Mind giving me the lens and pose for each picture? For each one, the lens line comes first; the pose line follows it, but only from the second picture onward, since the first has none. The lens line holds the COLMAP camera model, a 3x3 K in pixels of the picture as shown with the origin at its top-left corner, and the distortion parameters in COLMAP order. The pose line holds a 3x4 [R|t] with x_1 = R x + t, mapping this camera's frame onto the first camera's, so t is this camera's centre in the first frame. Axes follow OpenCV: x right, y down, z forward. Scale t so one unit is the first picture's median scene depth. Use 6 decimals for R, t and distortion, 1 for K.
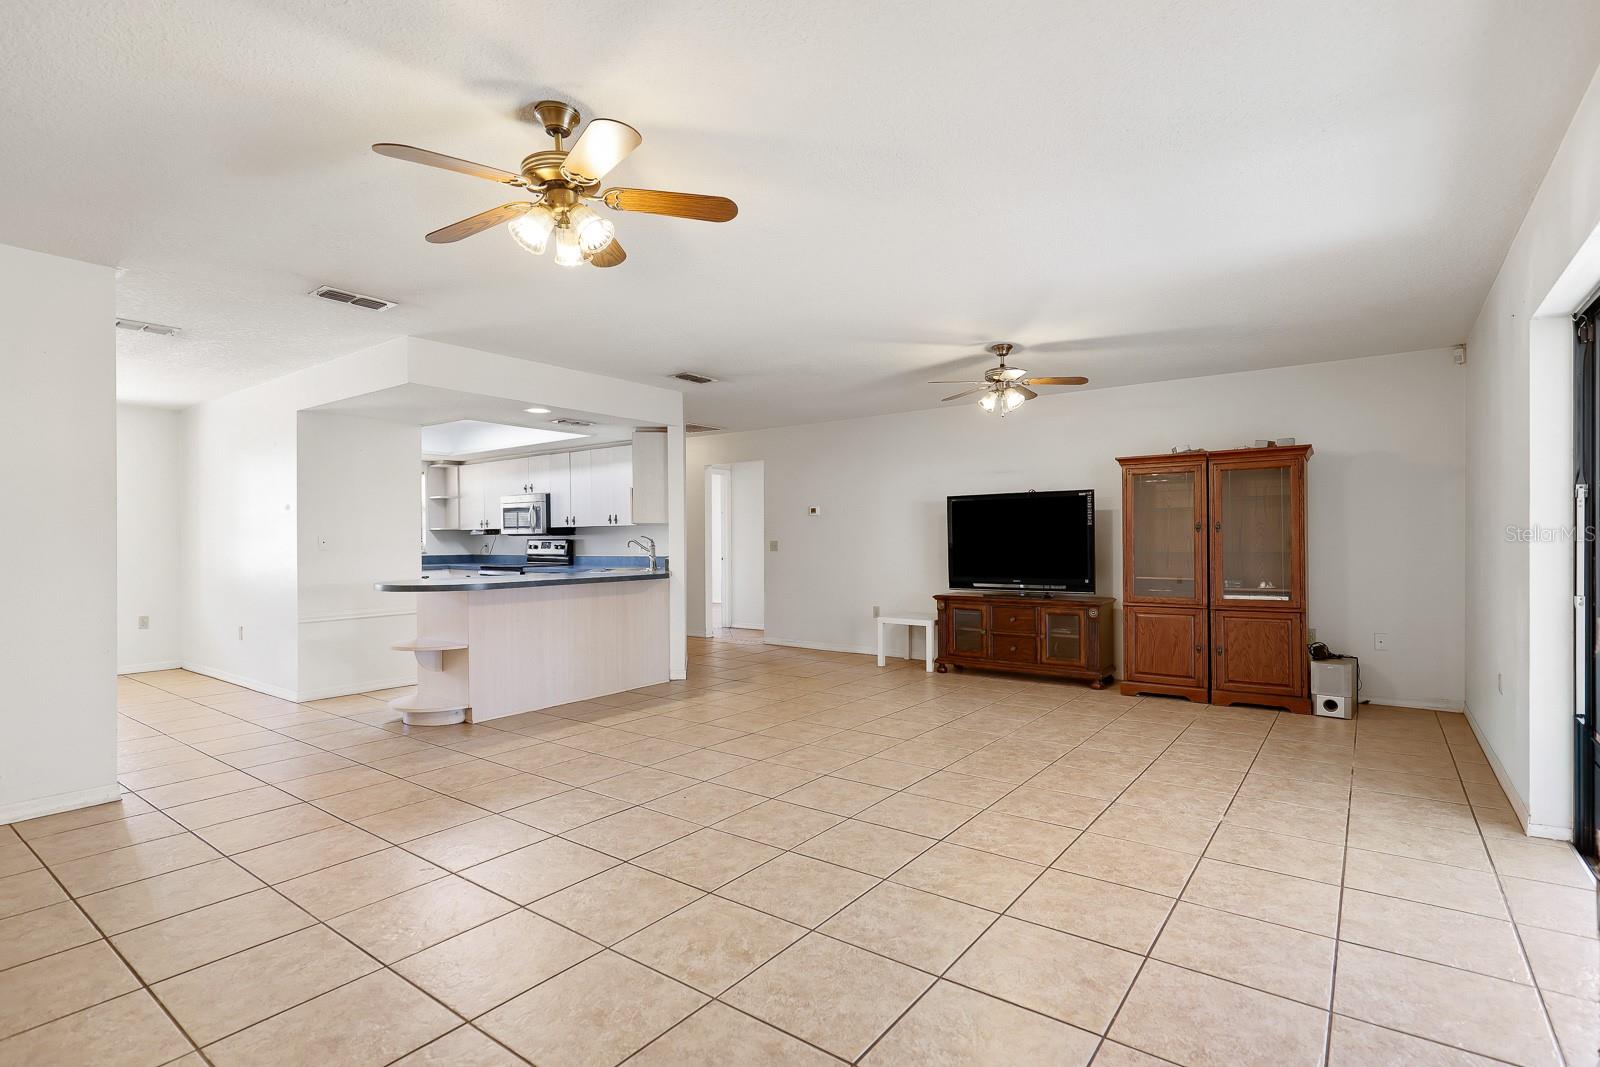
lens RADIAL K [[767.0, 0, 800.0], [0, 767.0, 533.5], [0, 0, 1]] dist [0.000762, -0.000280]
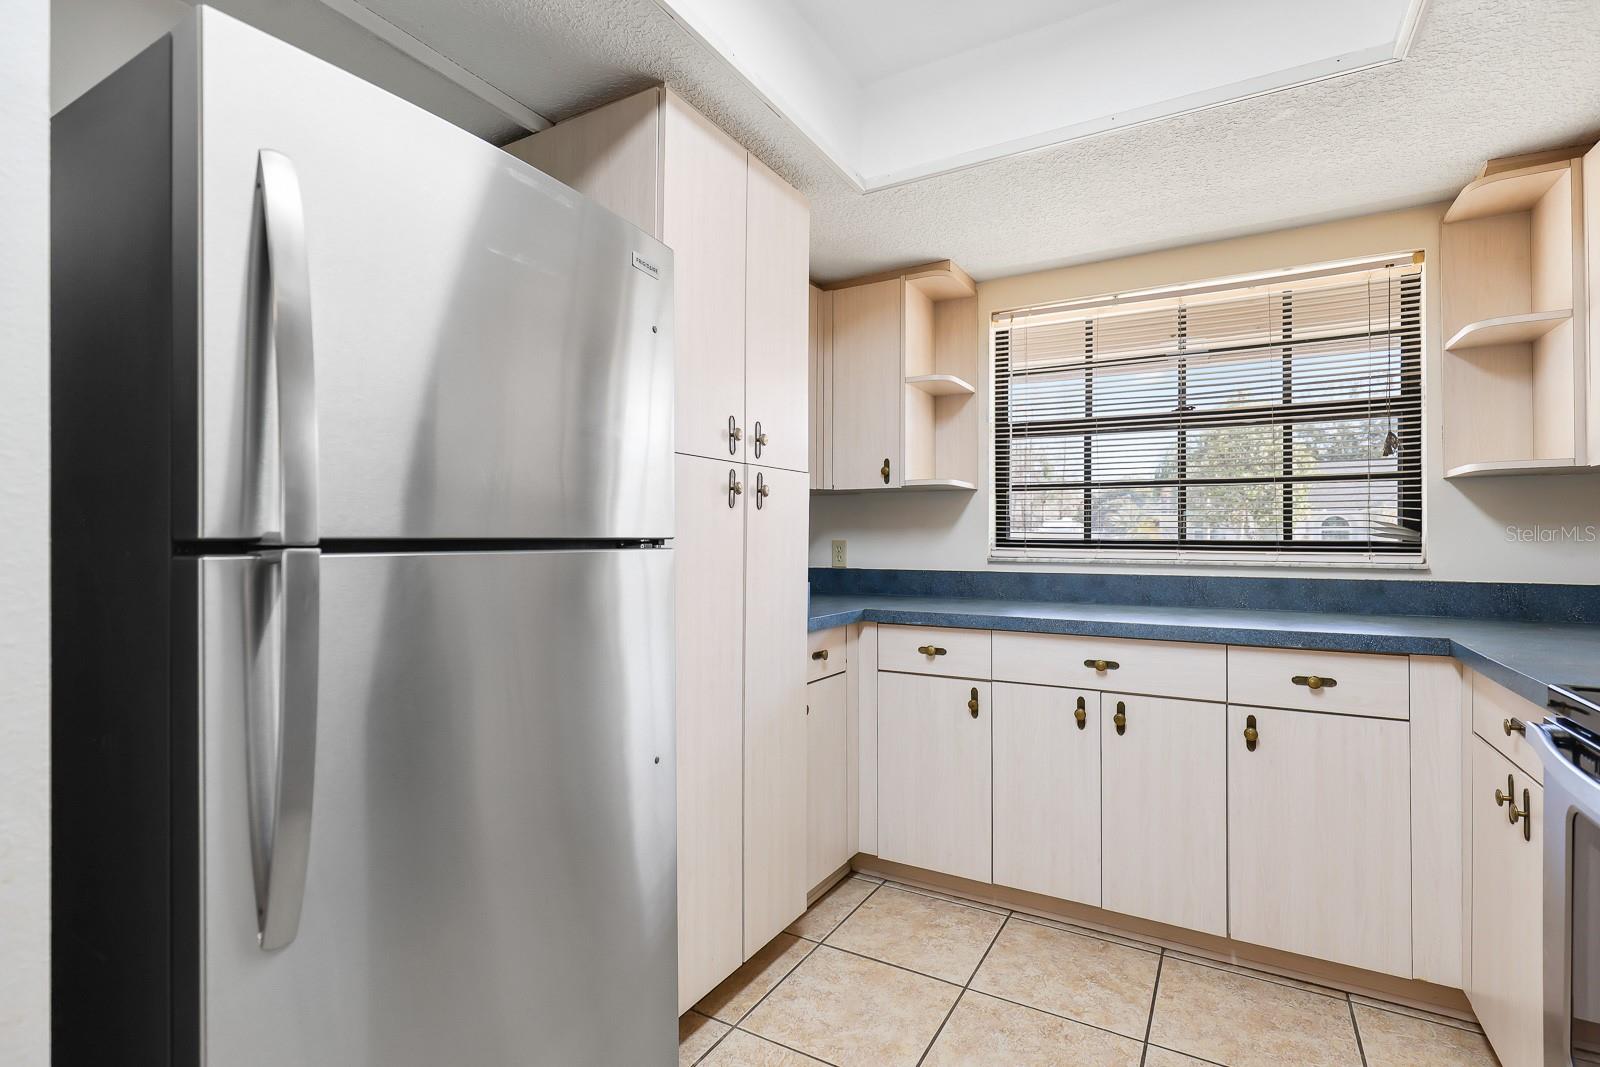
lens RADIAL K [[753.8, 0, 800.0], [0, 753.8, 533.5], [0, 0, 1]] dist [-0.000043, -0.000355]
pose [[0.122277, 0.001805, -0.992494, -0.292898], [0.004523, 0.999987, 0.002376, 0.012988], [0.992486, -0.004780, 0.122267, 0.836872]]
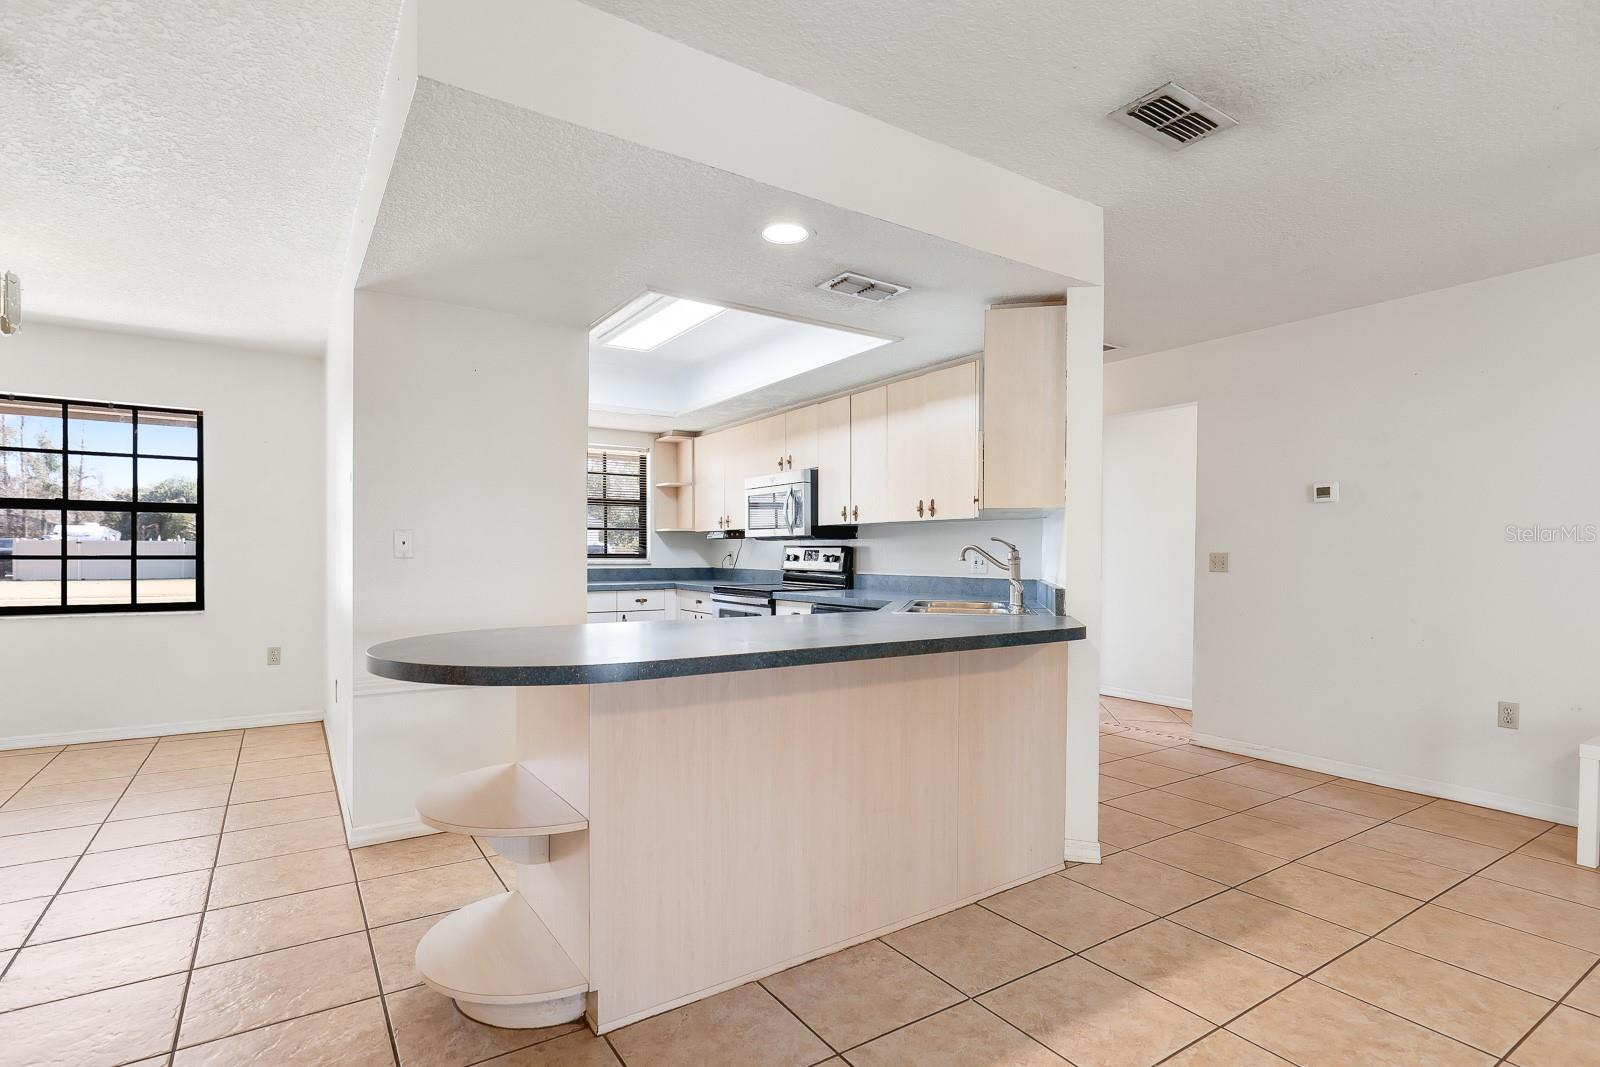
lens RADIAL K [[784.7, 0, 806.4], [0, 784.7, 556.6], [0, 0, 1]] dist [-0.000264, 0.000399]
pose [[0.943848, 0.013608, -0.330099, -0.125874], [-0.009413, 0.999853, 0.014304, 0.007500], [0.330246, -0.010393, 0.943838, 0.402407]]
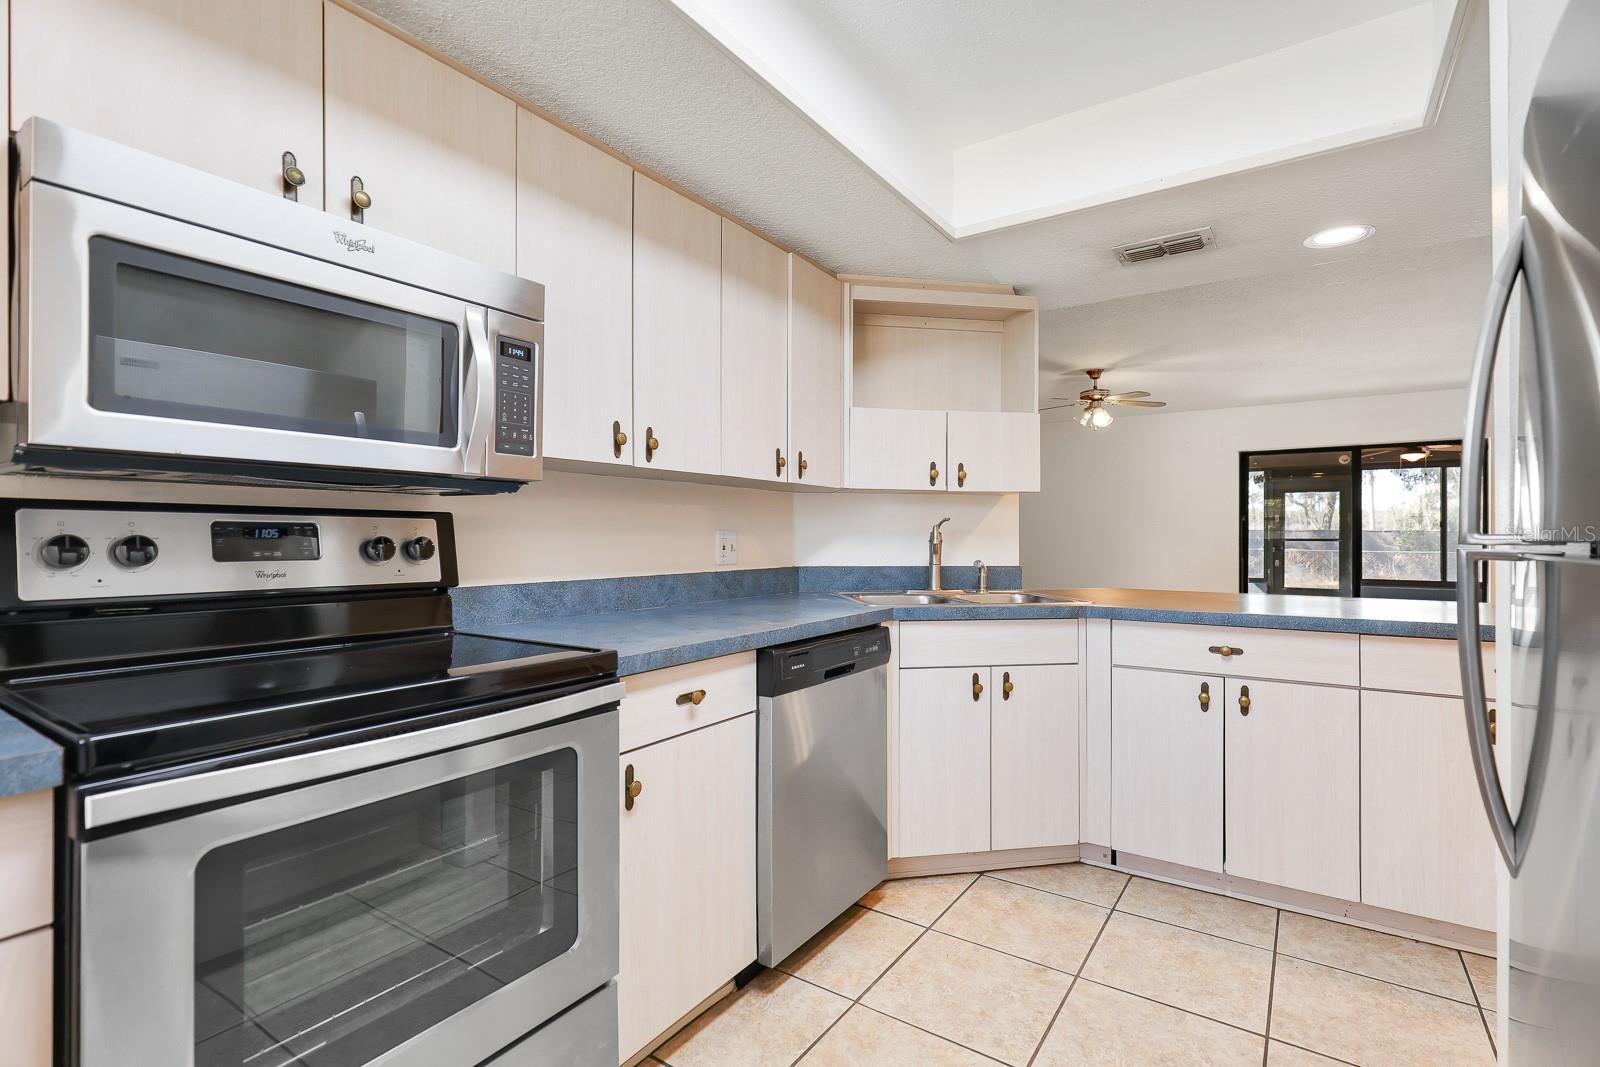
lens RADIAL K [[736.1, 0, 800.0], [0, 736.1, 533.5], [0, 0, 1]] dist [0.001324, 0.000146]
pose [[-0.034361, 0.011534, 0.999343, -0.508180], [-0.008796, 0.999891, -0.011842, 0.014939], [-0.999371, -0.009197, -0.034256, 0.896692]]
